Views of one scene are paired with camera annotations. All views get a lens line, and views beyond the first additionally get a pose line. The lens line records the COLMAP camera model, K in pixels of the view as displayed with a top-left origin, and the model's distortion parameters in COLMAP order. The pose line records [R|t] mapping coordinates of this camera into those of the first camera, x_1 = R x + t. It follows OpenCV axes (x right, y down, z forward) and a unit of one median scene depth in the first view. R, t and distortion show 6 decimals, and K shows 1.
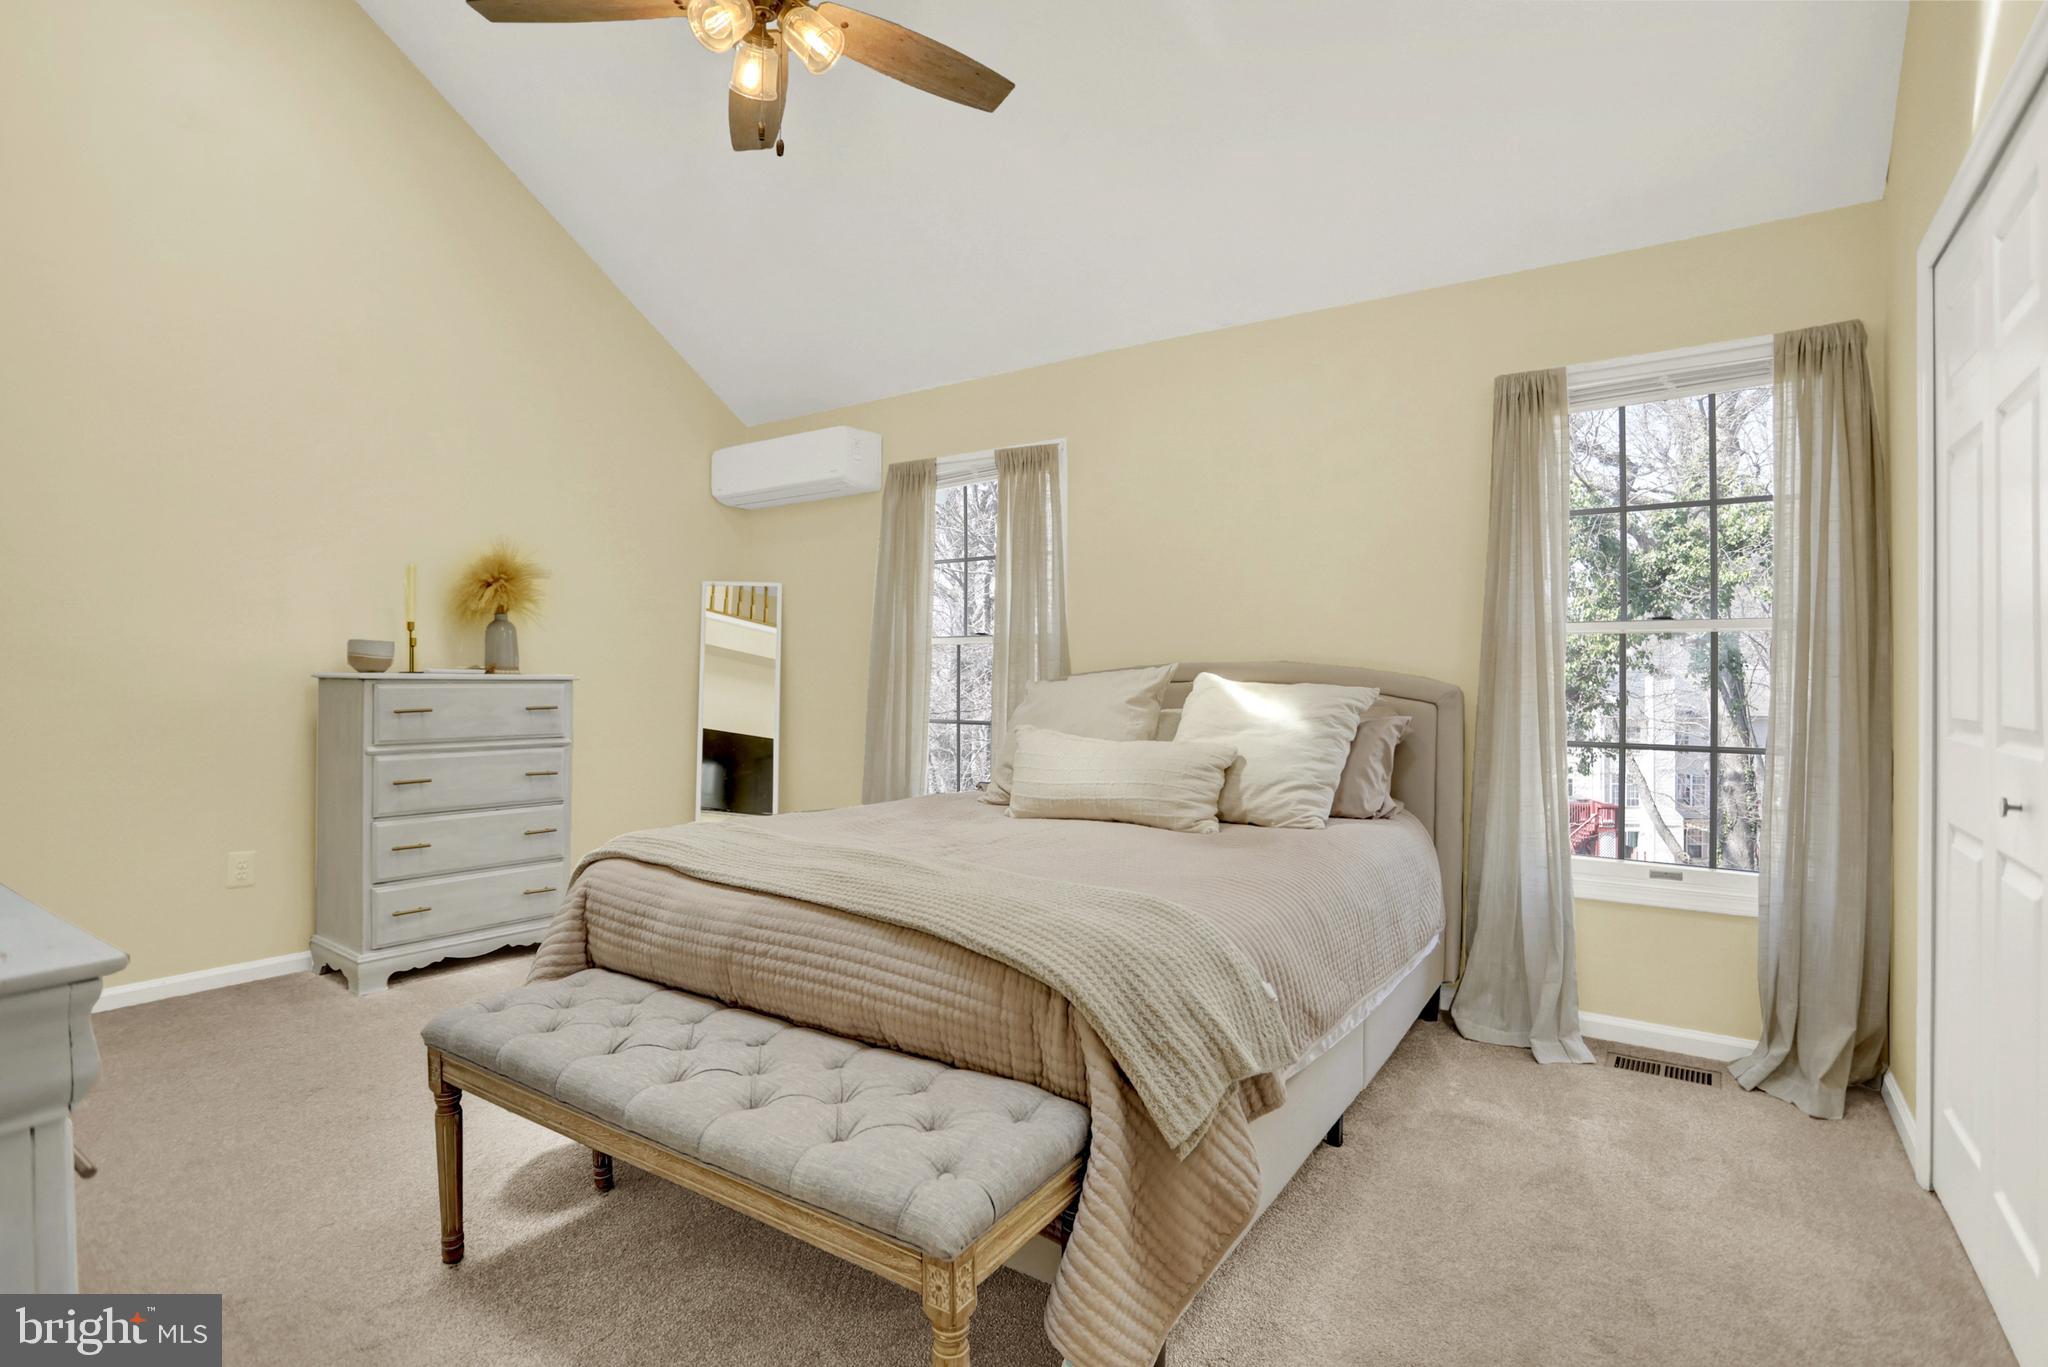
lens RADIAL K [[1001.7, 0, 1024.0], [0, 1001.7, 683.5], [0, 0, 1]] dist [-0.064416, 0.000385]
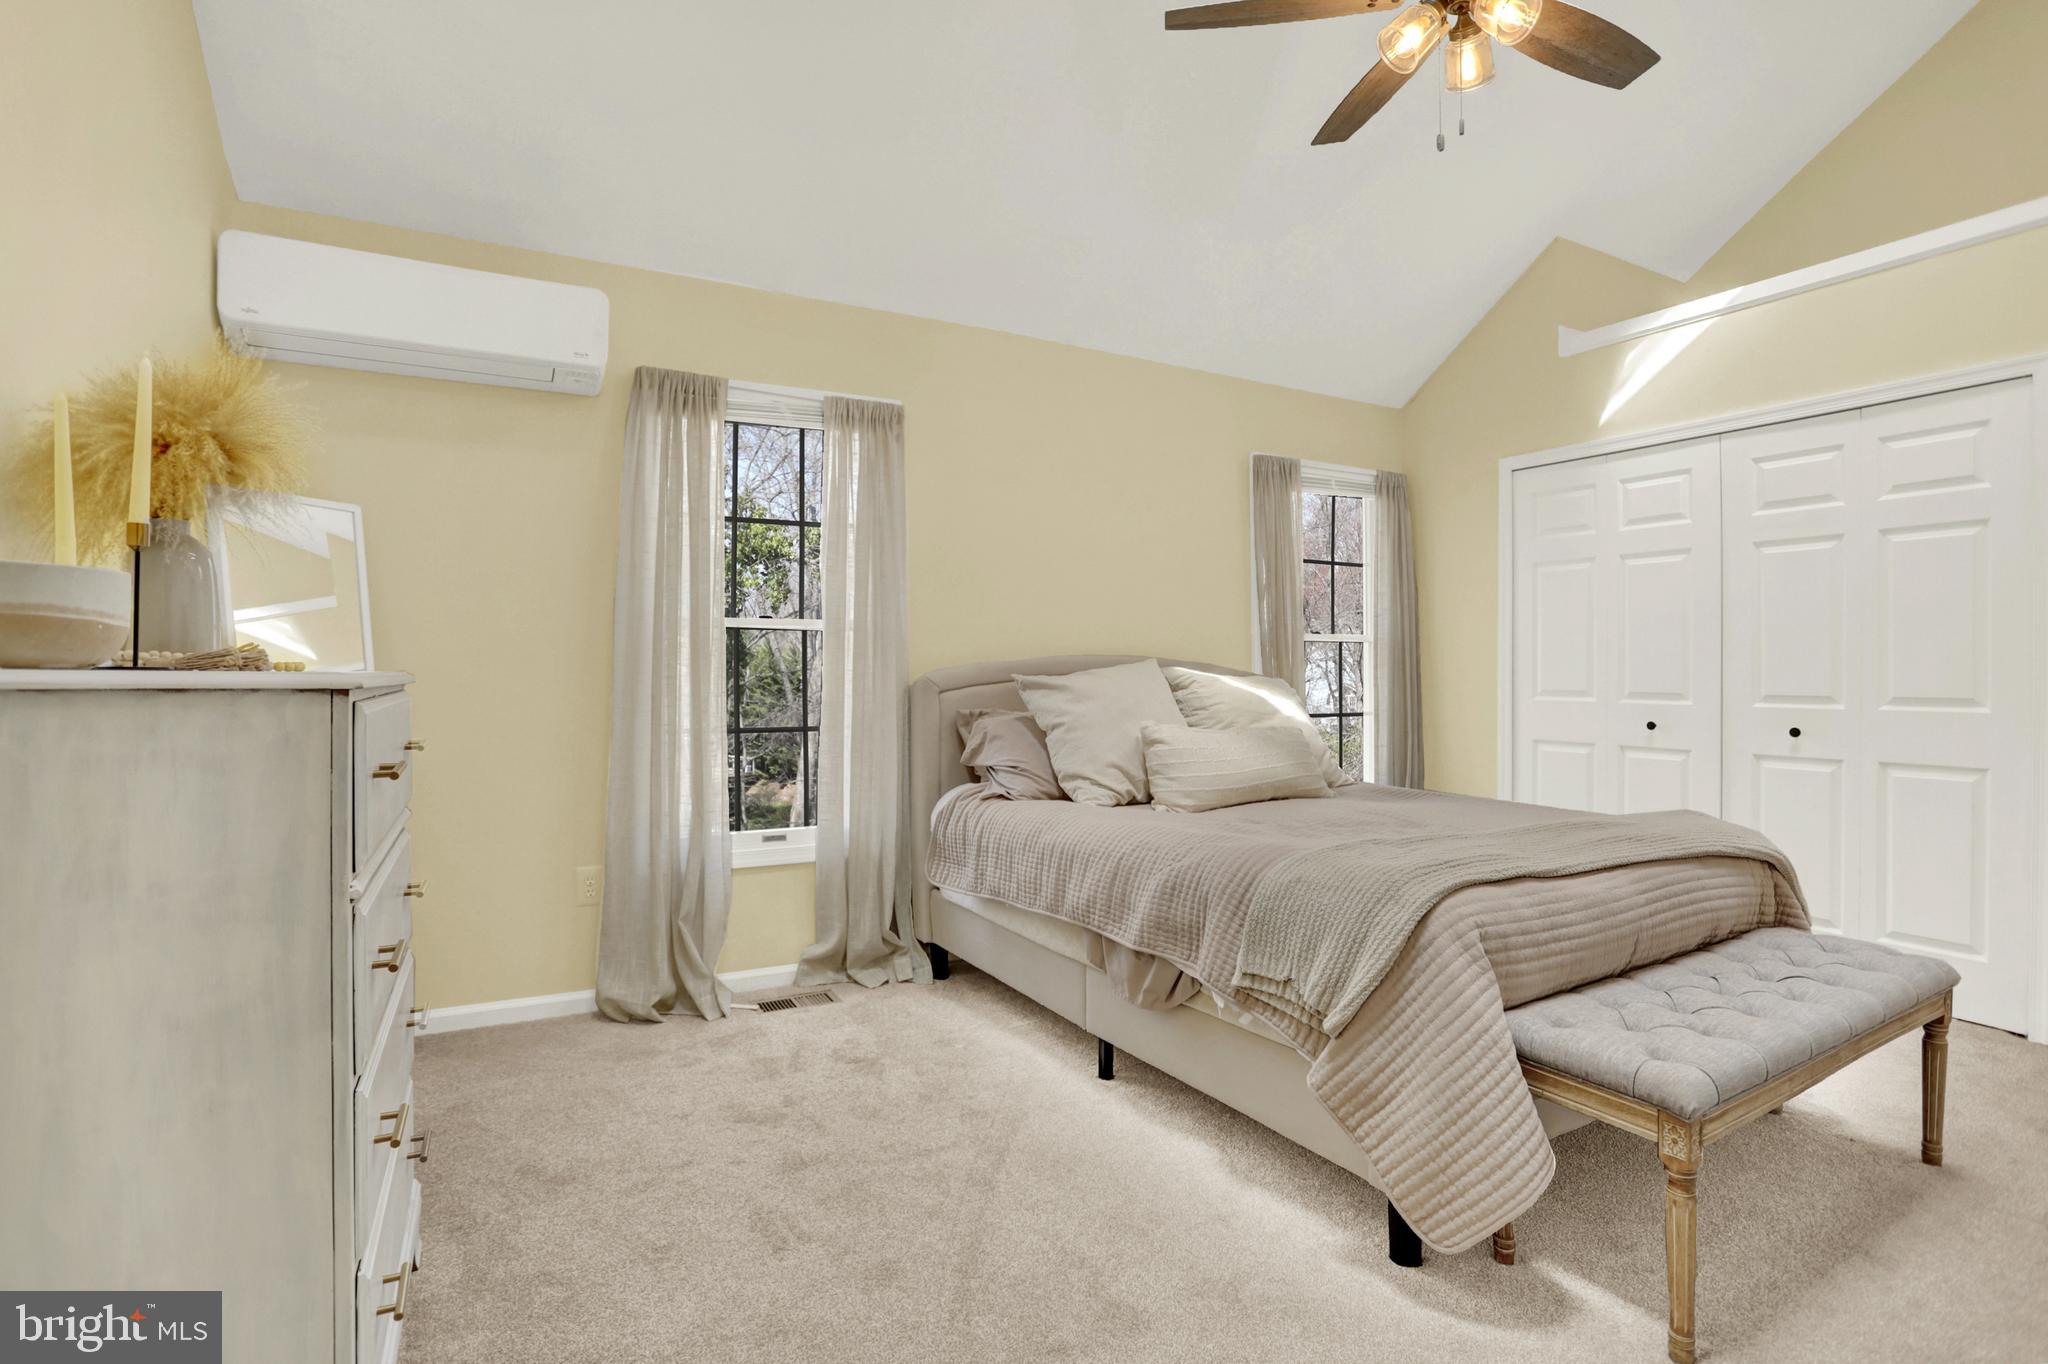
lens RADIAL K [[1003.6, 0, 1035.6], [0, 1003.6, 663.9], [0, 0, 1]] dist [-0.046614, 0.000238]
pose [[0.445662, 0.004985, 0.895188, -0.983694], [0.000799, 0.999982, -0.005967, -0.008334], [-0.895201, 0.003375, 0.445649, 0.686666]]
